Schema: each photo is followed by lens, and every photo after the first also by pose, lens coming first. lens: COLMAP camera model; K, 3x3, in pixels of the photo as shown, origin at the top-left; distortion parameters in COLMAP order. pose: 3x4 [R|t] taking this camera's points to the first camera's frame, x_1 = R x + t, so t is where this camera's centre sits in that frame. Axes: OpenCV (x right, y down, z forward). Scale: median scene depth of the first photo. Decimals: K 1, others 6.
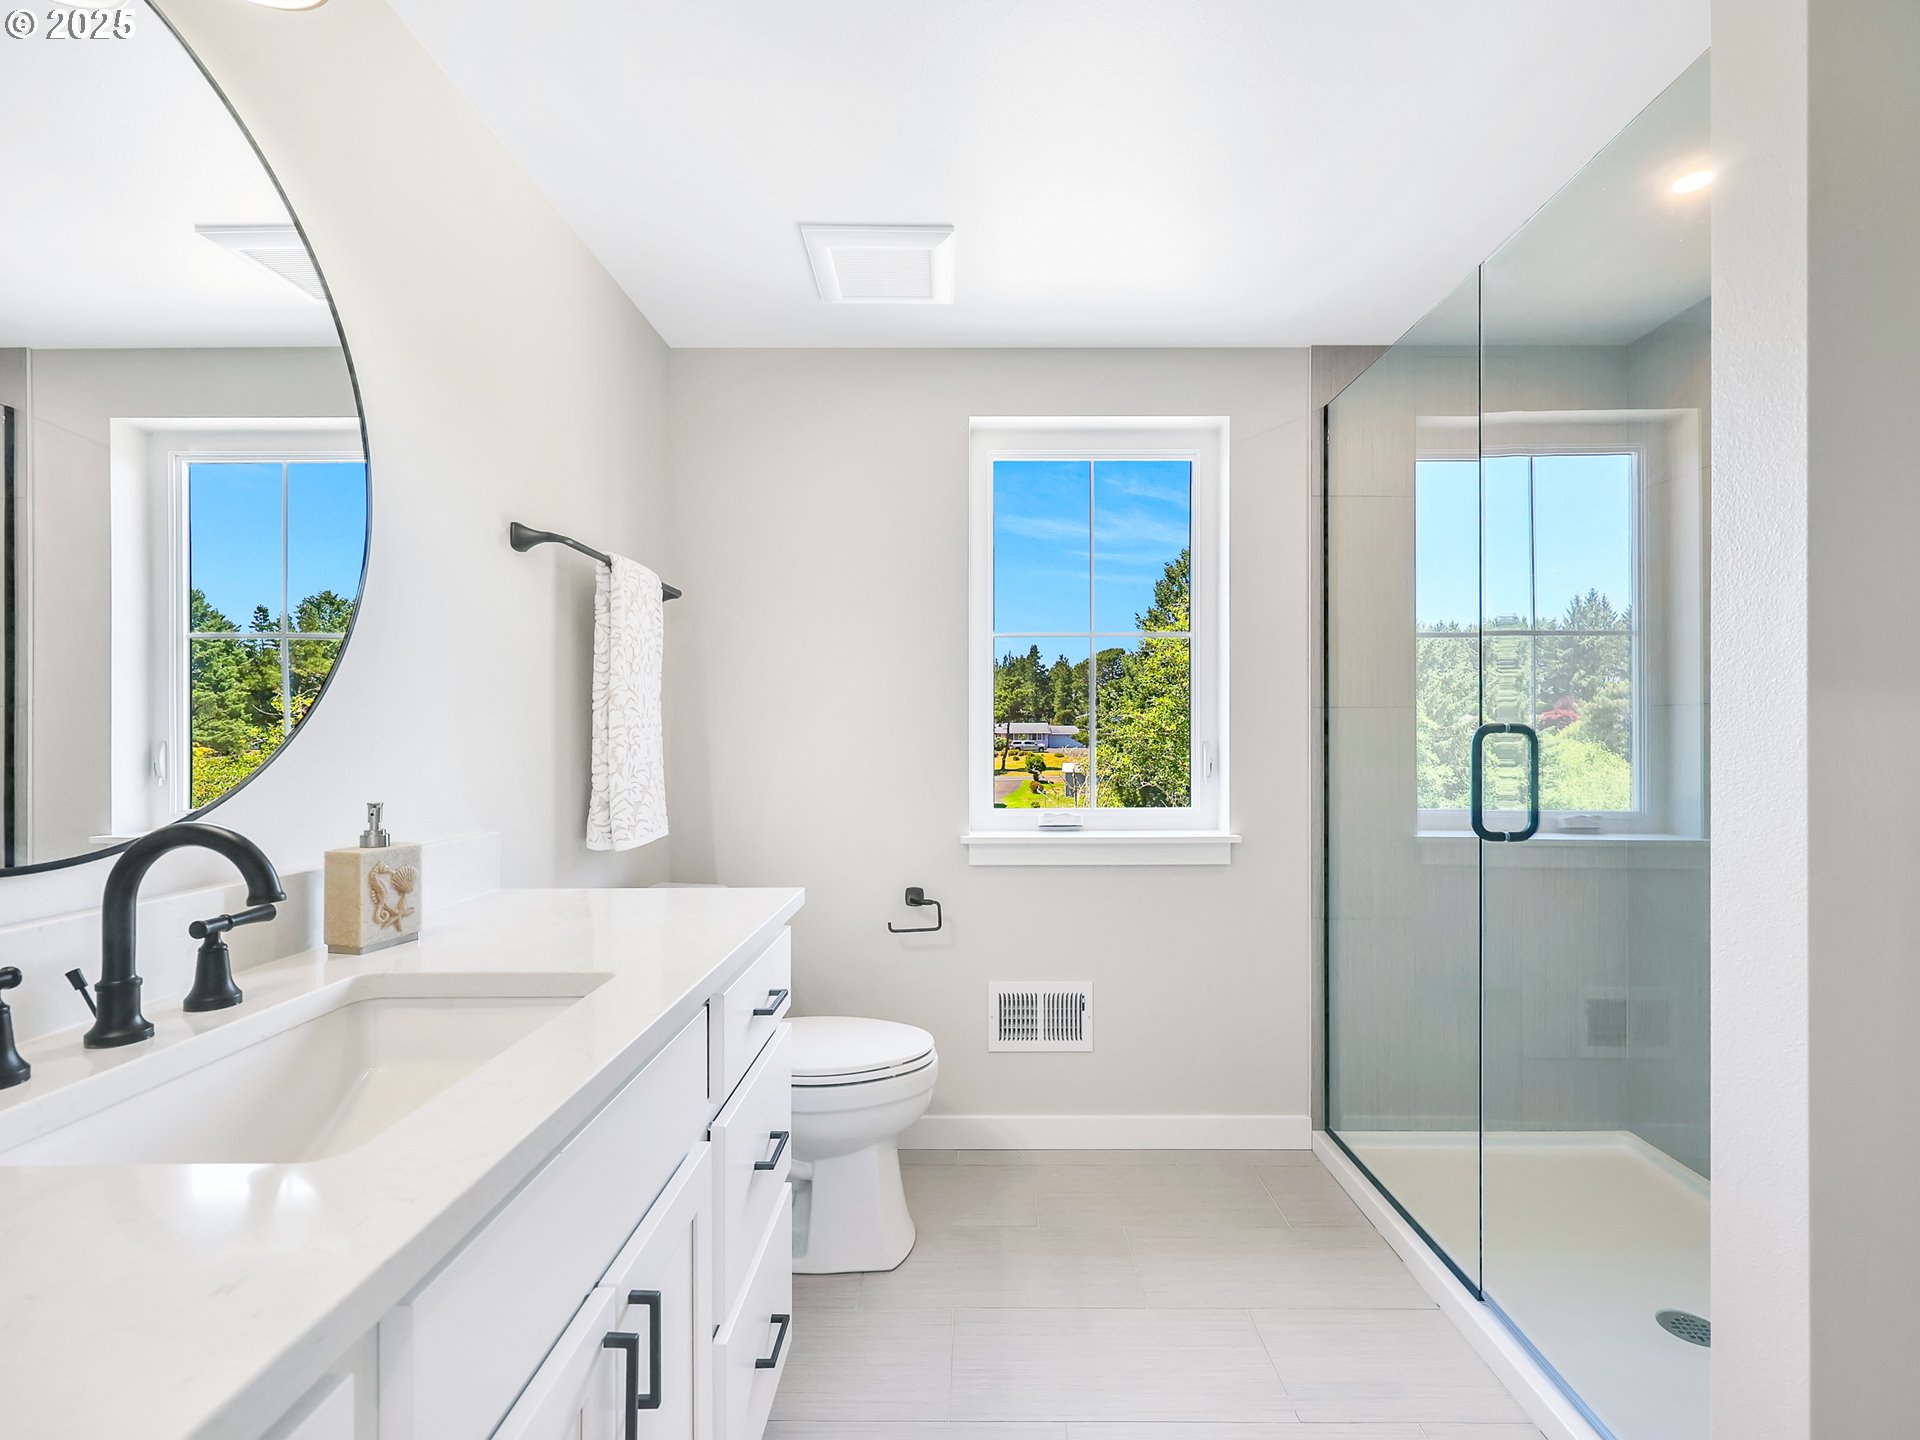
lens RADIAL K [[884.7, 0, 967.7], [0, 884.7, 731.5], [0, 0, 1]] dist [-0.000872, 0.000118]
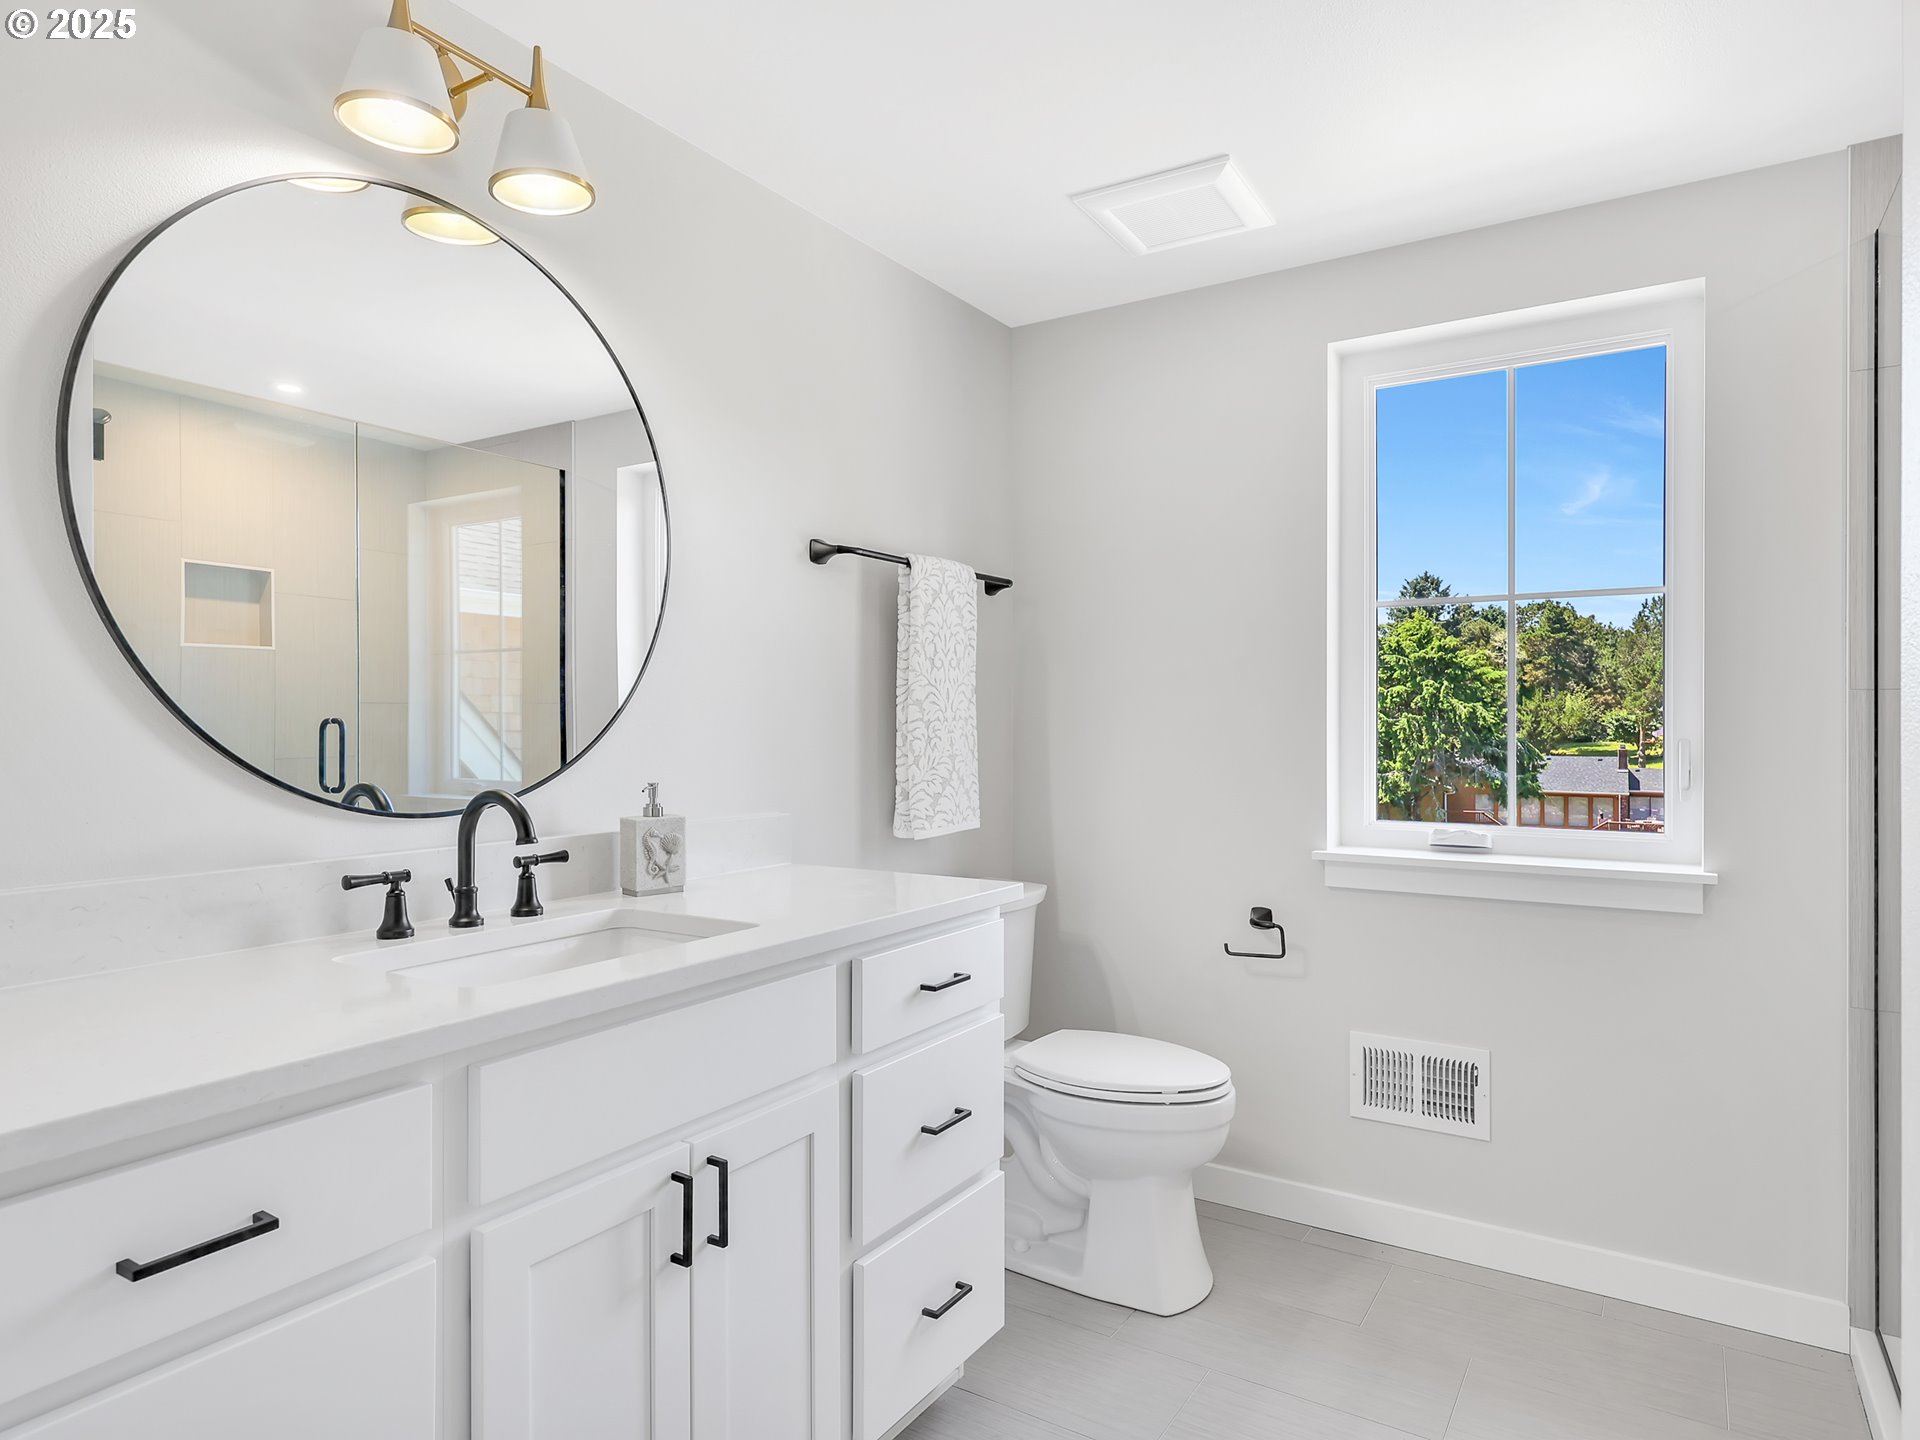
lens RADIAL K [[1122.6, 0, 960.0], [0, 1122.6, 720.0], [0, 0, 1]] dist [0.004447, 0.001042]
pose [[0.846769, 0.000650, -0.531961, 0.352236], [0.000507, 0.999998, 0.002027, -0.008721], [0.531961, -0.001986, 0.846767, -0.094328]]
